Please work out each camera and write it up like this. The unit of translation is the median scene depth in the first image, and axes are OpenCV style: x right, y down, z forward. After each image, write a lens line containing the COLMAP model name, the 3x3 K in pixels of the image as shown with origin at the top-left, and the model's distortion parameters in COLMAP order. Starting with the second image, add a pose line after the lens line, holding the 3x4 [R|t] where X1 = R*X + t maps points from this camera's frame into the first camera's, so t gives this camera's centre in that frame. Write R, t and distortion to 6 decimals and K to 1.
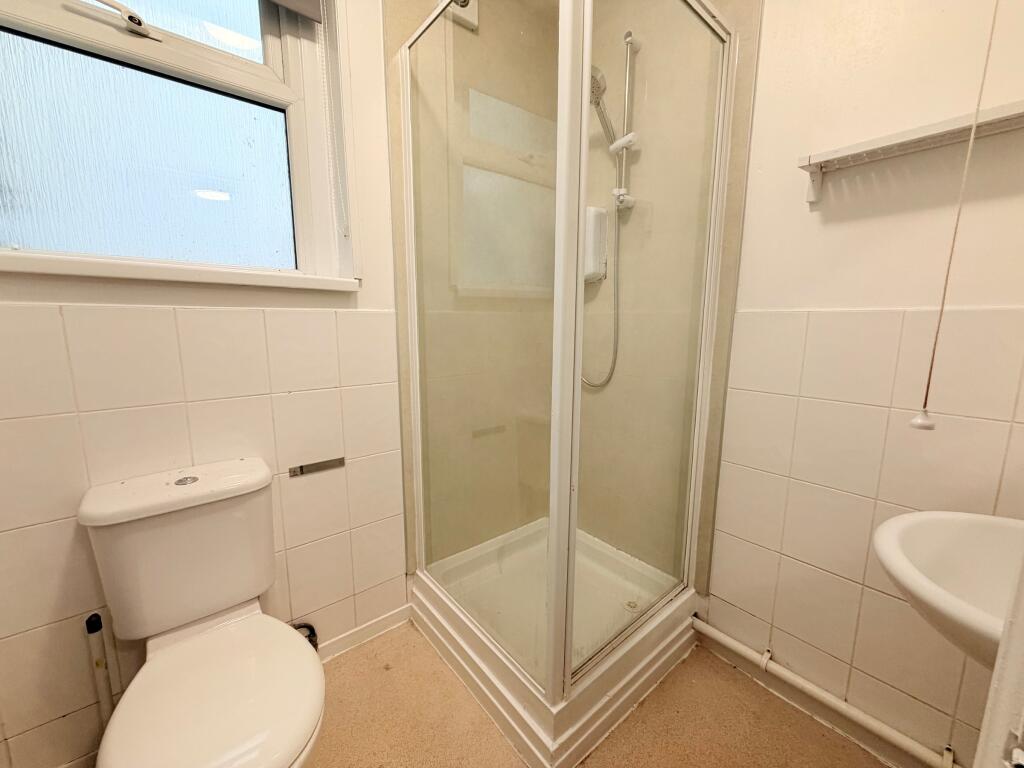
lens RADIAL K [[407.4, 0, 512.0], [0, 407.4, 384.0], [0, 0, 1]] dist [-0.001244, -0.000221]
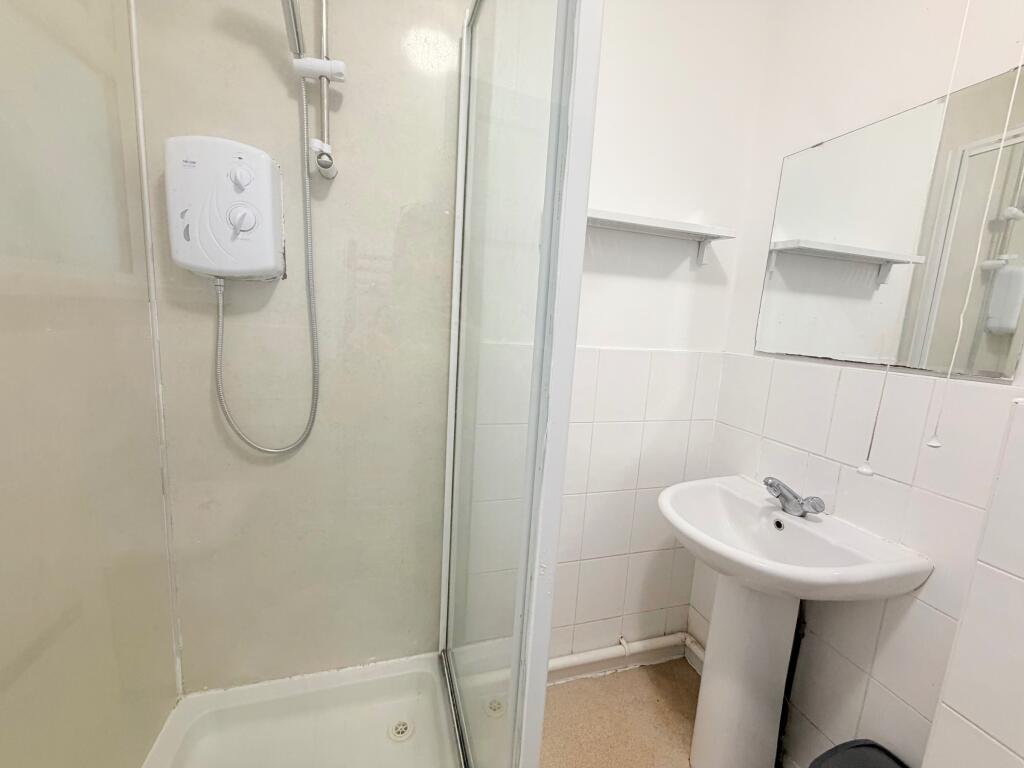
lens RADIAL K [[402.4, 0, 512.0], [0, 402.4, 384.0], [0, 0, 1]] dist [0.001284, -0.000235]
pose [[0.399264, -0.120228, 0.908919, -0.220266], [0.089101, 0.991760, 0.092046, -0.136515], [-0.912496, 0.044235, 0.406686, 0.482222]]
